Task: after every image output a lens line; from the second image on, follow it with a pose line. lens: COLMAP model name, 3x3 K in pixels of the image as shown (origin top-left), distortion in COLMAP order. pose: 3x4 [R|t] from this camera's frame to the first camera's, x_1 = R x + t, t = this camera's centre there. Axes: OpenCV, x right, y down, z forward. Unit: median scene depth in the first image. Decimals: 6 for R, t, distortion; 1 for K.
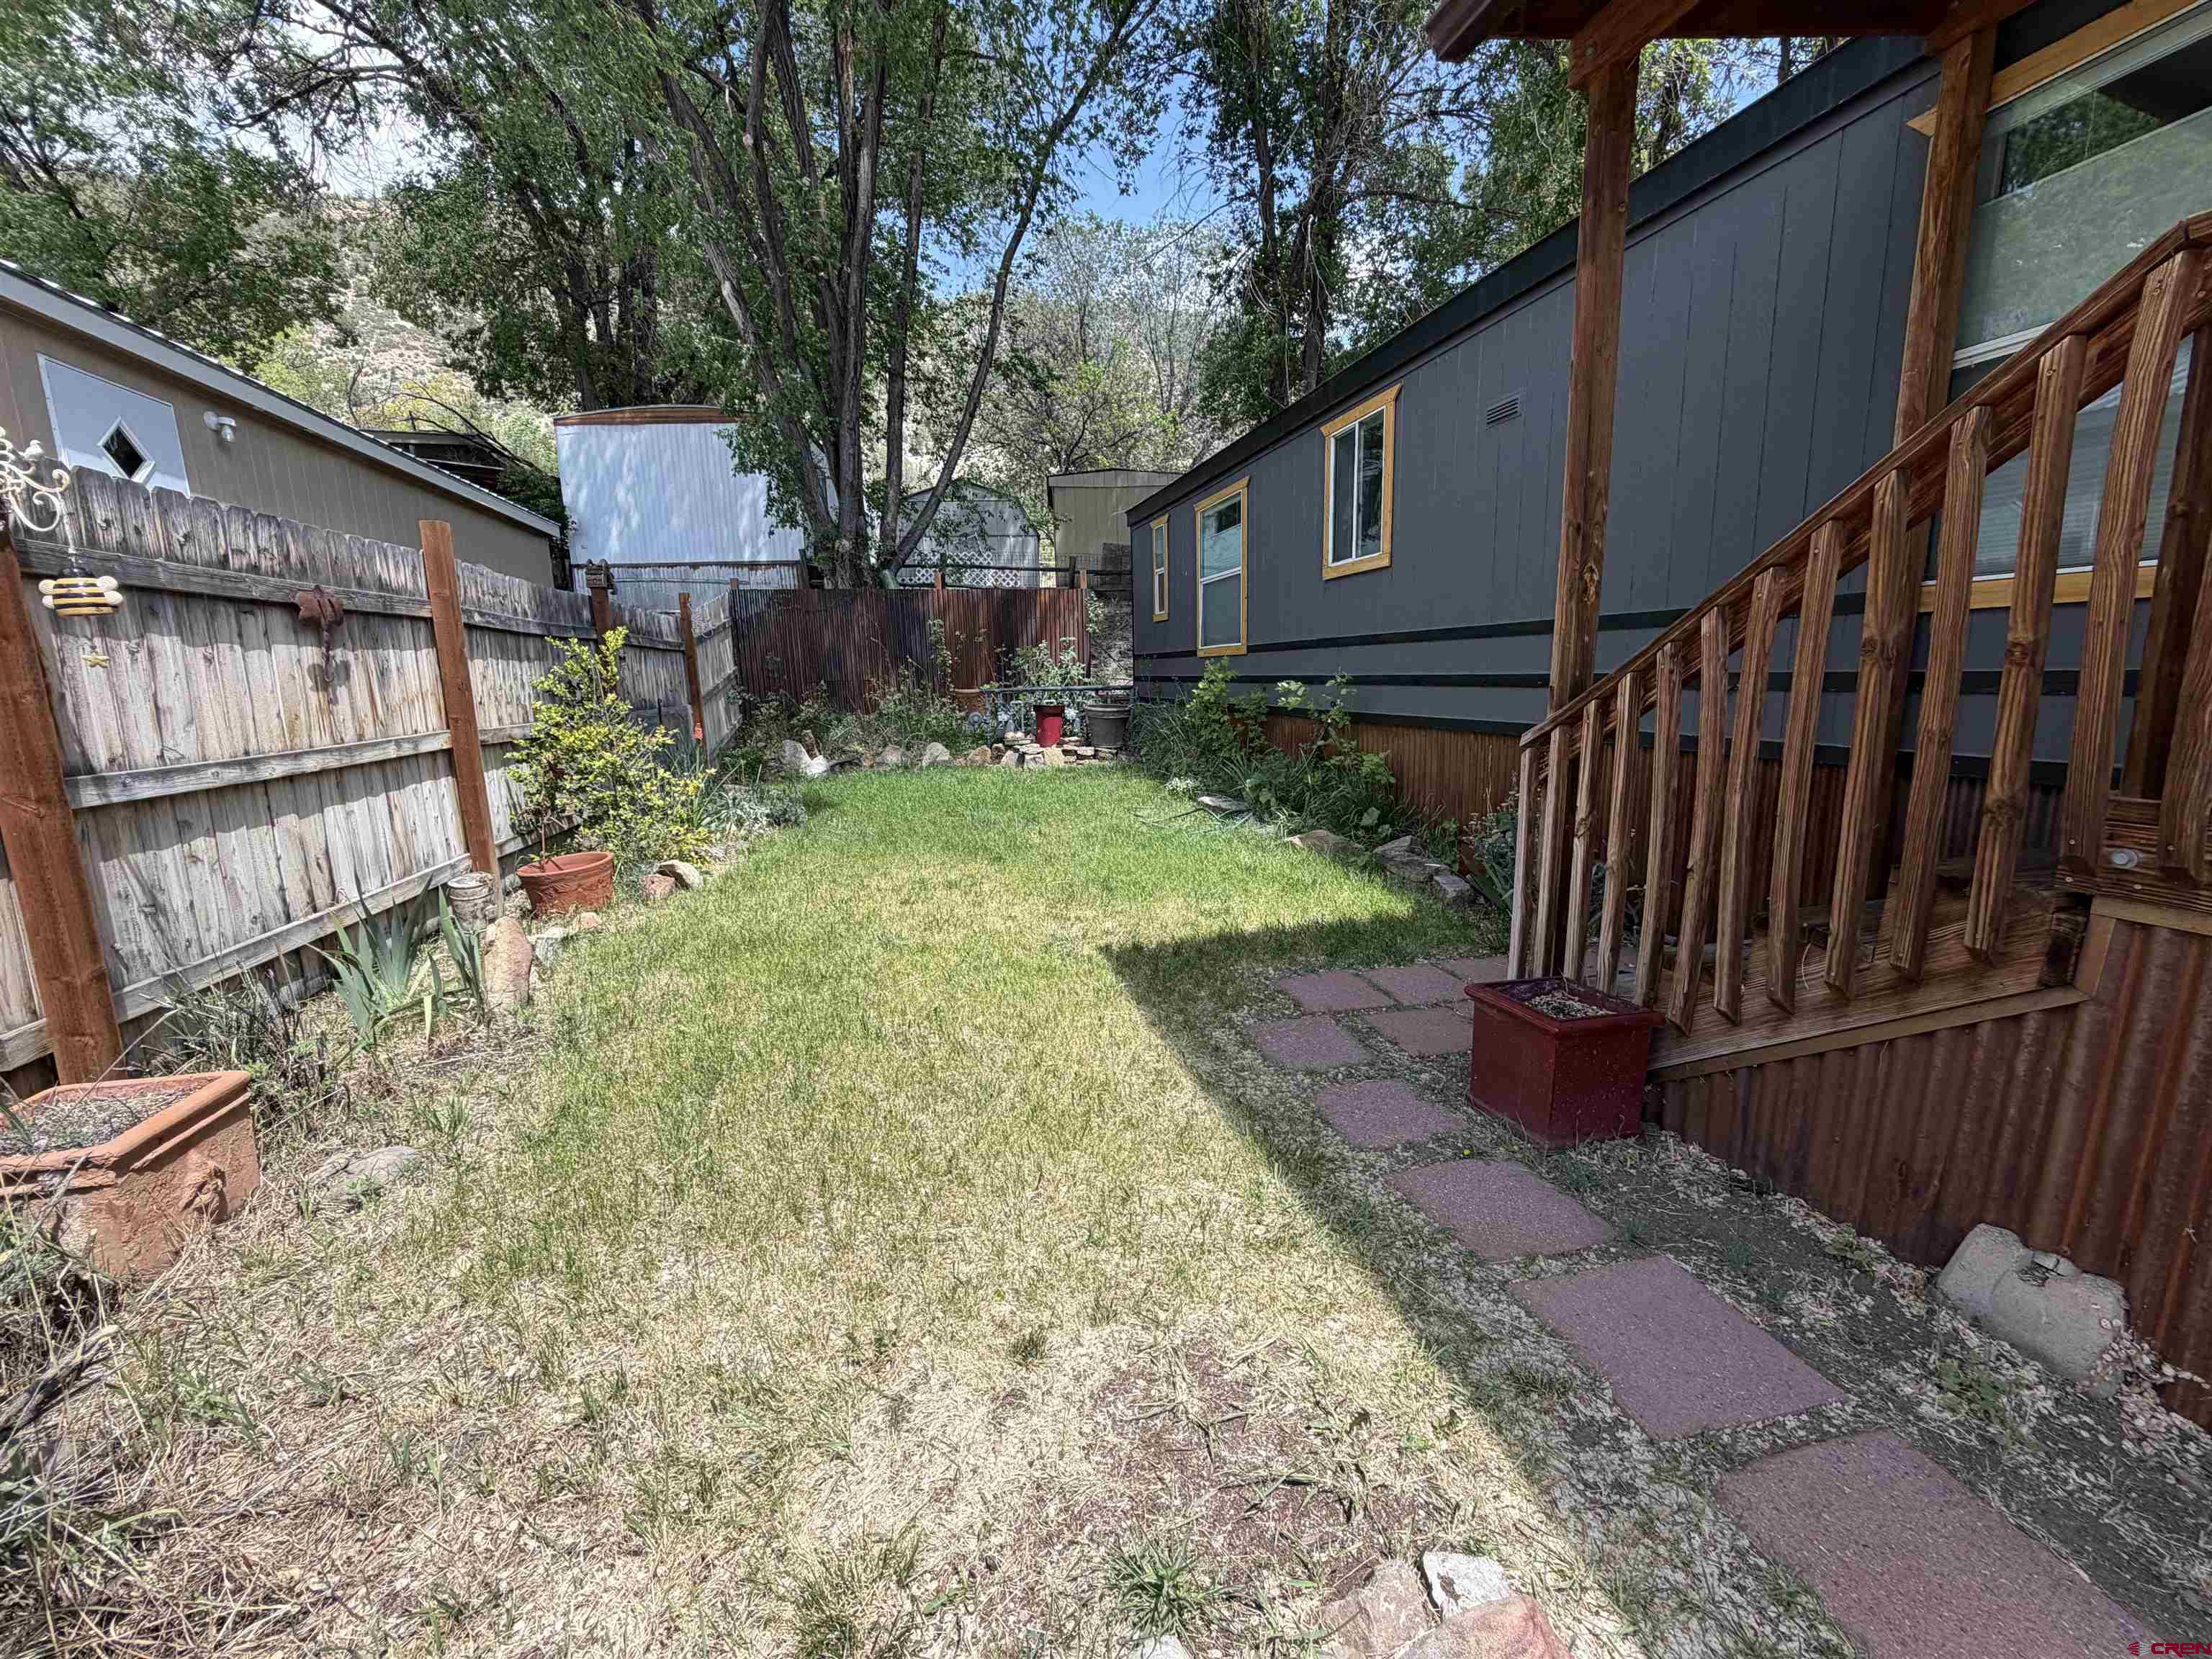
lens RADIAL K [[883.9, 0, 1099.8], [0, 883.9, 829.2], [0, 0, 1]] dist [0.002545, -0.000510]
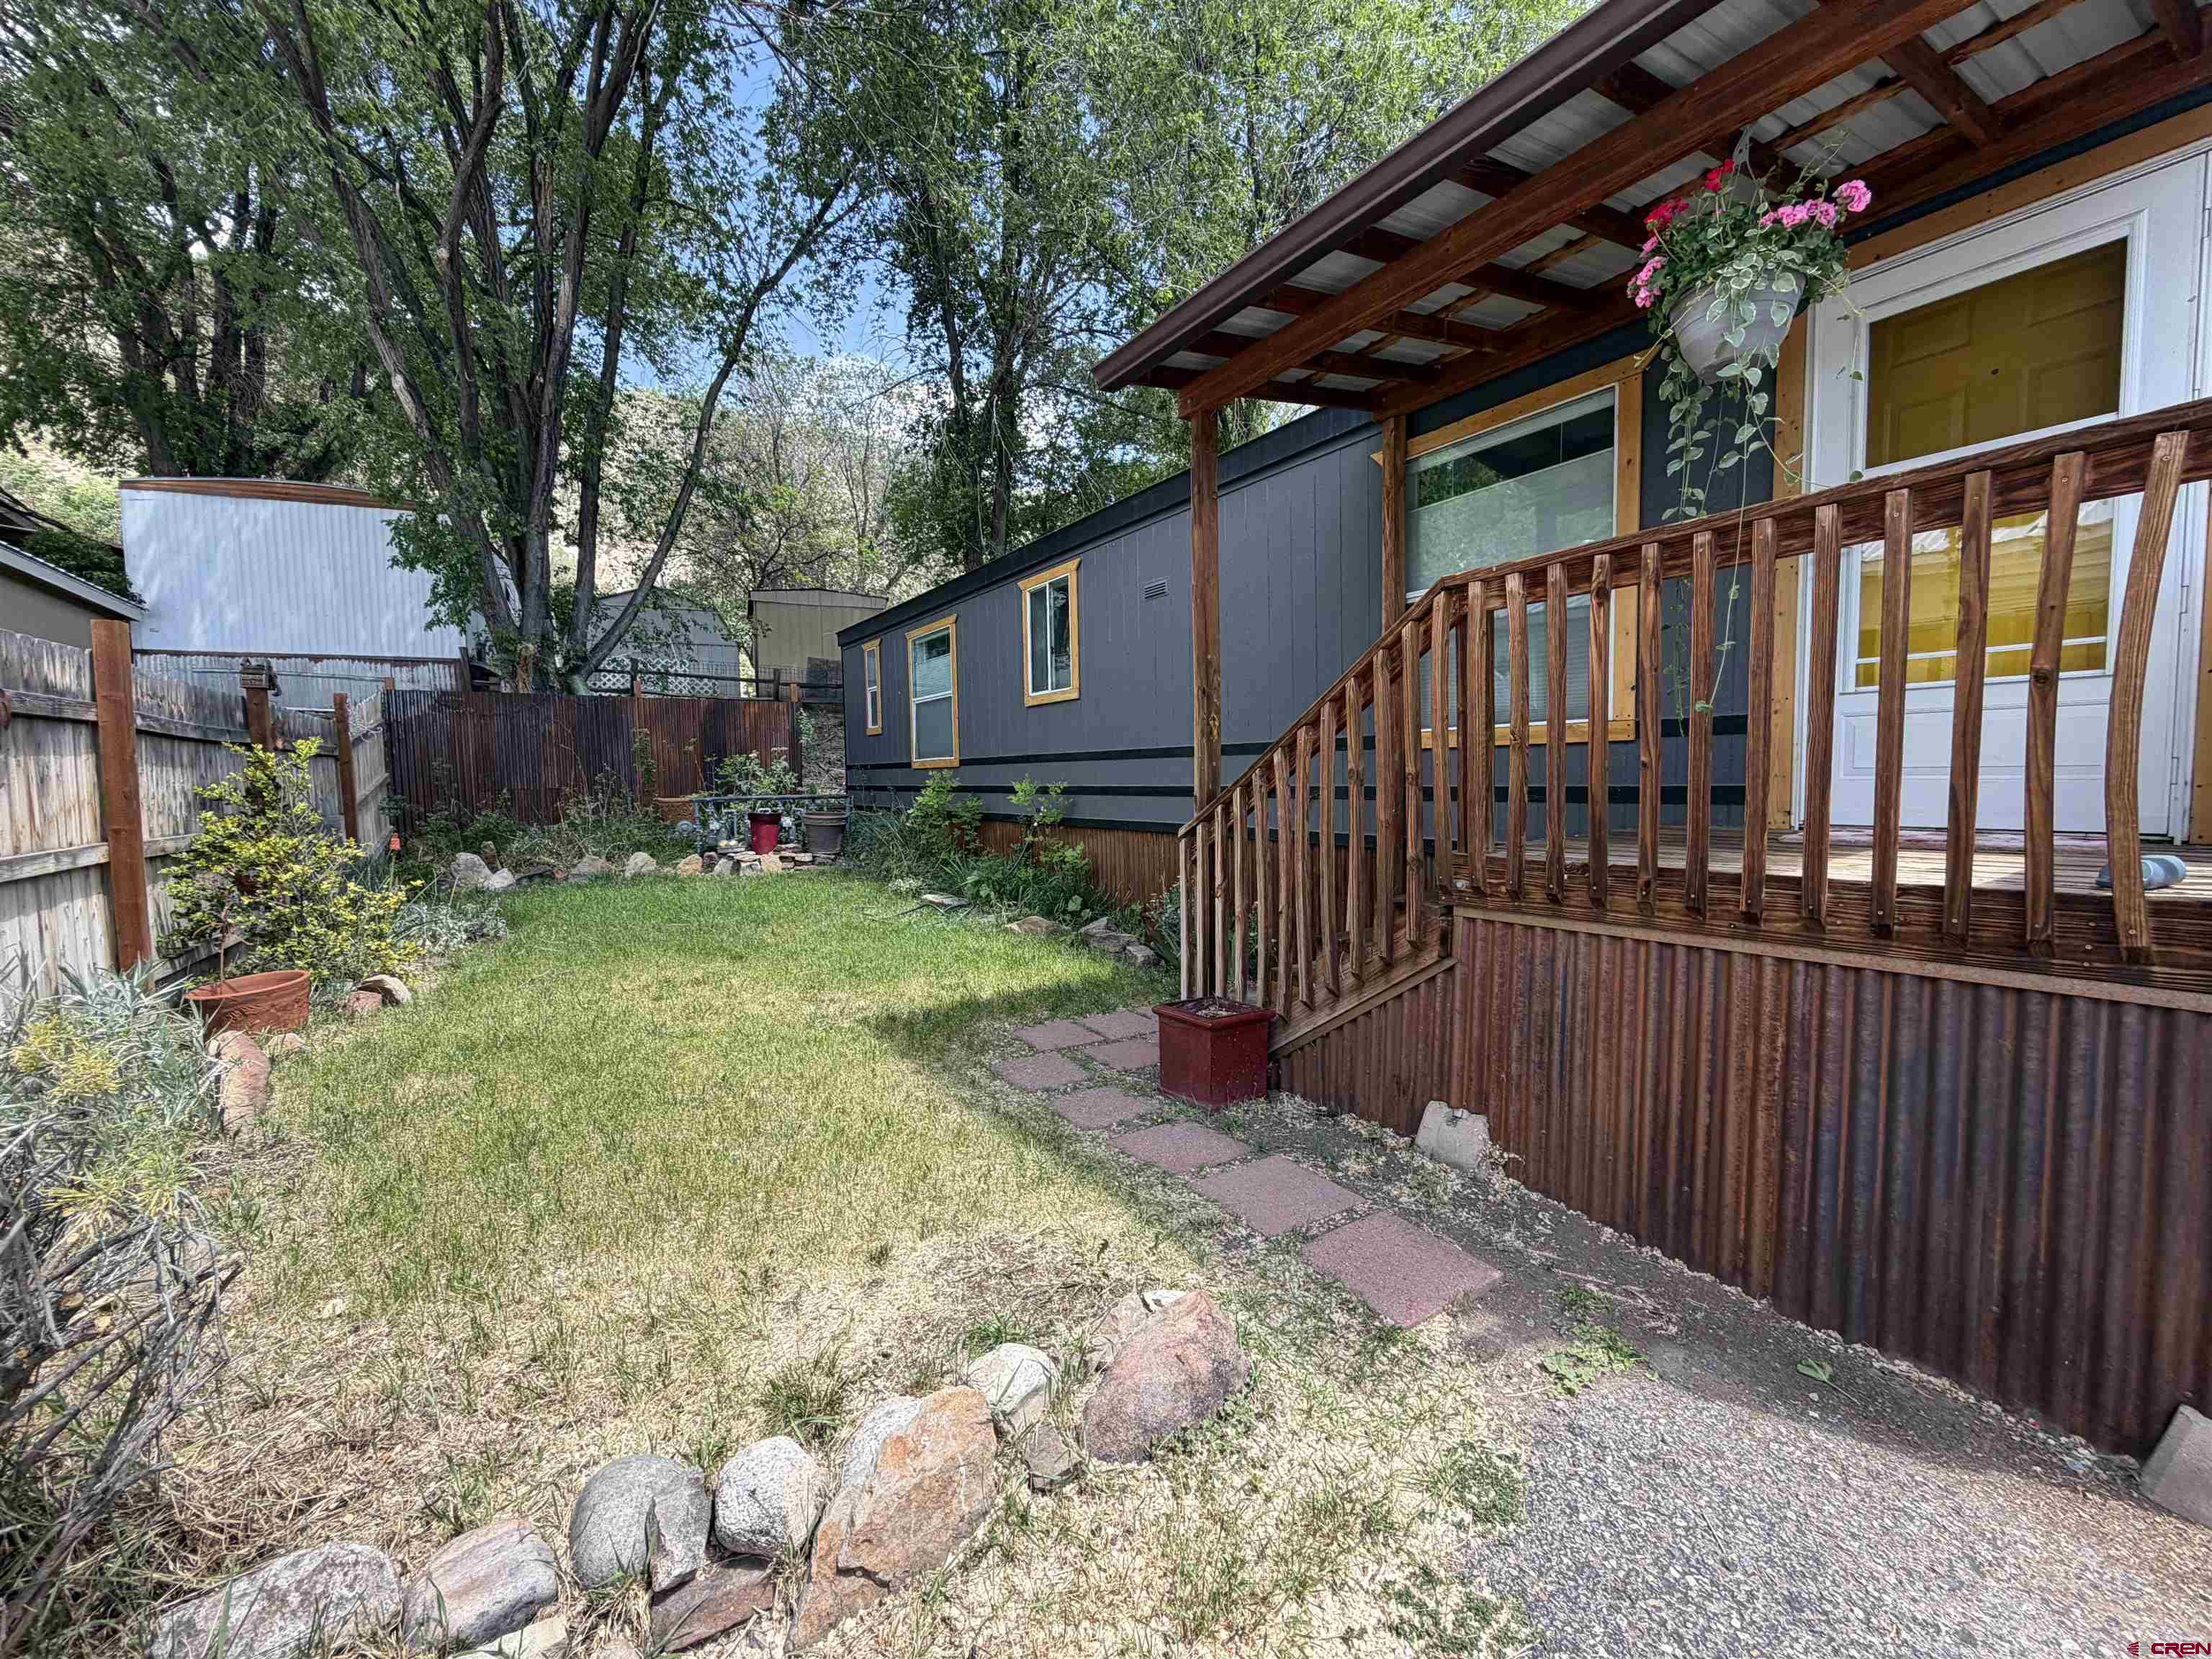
lens RADIAL K [[883.9, 0, 1099.8], [0, 883.9, 829.2], [0, 0, 1]] dist [0.002545, -0.000510]
pose [[0.943284, -0.011914, 0.331772, -0.073405], [0.052160, 0.992263, -0.112667, 0.029764], [-0.327863, 0.123582, 0.936607, -0.185420]]
